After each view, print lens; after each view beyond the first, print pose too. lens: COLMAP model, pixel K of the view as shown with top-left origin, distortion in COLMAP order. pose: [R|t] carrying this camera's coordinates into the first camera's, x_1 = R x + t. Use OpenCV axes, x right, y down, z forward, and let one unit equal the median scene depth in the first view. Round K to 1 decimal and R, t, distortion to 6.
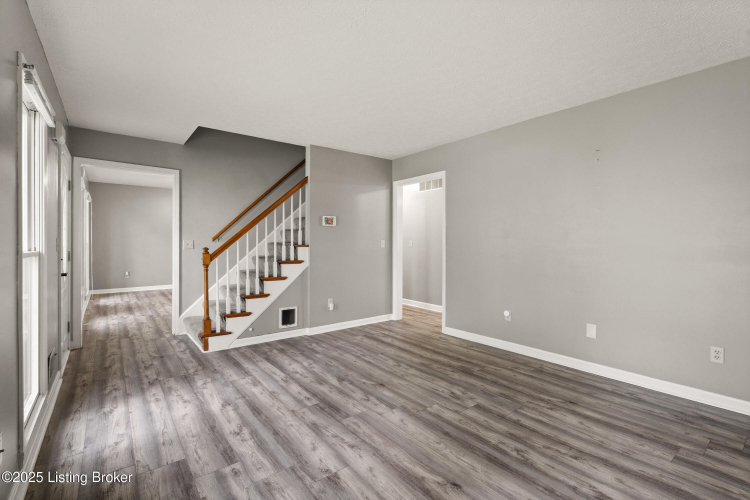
lens RADIAL K [[336.1, 0, 376.1], [0, 336.1, 246.8], [0, 0, 1]] dist [0.000662, 0.000379]
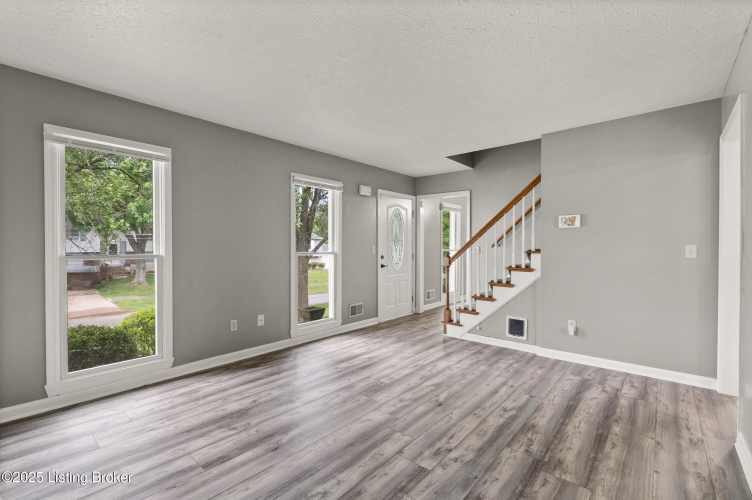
lens RADIAL K [[337.0, 0, 377.1], [0, 337.0, 246.8], [0, 0, 1]] dist [0.000662, 0.000379]
pose [[0.188107, -0.003121, -0.982144, 0.941356], [-0.014017, 0.999885, -0.005862, -0.006127], [0.982048, 0.014870, 0.188042, 0.706940]]
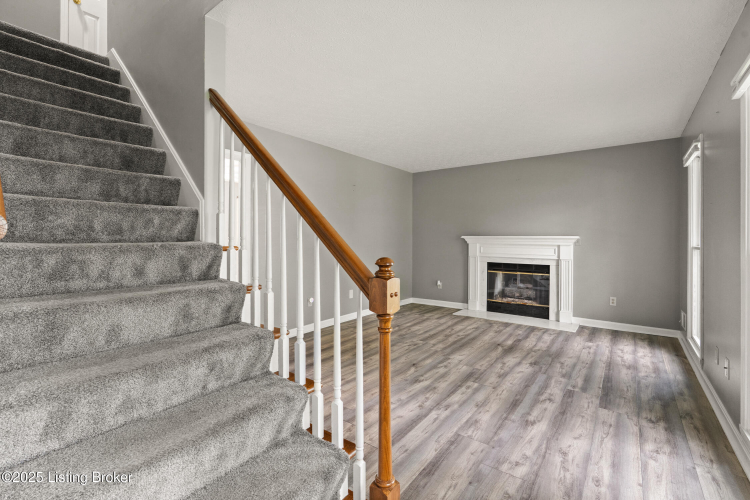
lens RADIAL K [[336.1, 0, 376.1], [0, 336.1, 246.8], [0, 0, 1]] dist [0.000662, 0.000379]
pose [[-0.256232, -0.017443, 0.966458, -1.115780], [0.011794, 0.999706, 0.021170, -0.012592], [-0.966543, 0.016823, -0.255951, 1.512096]]
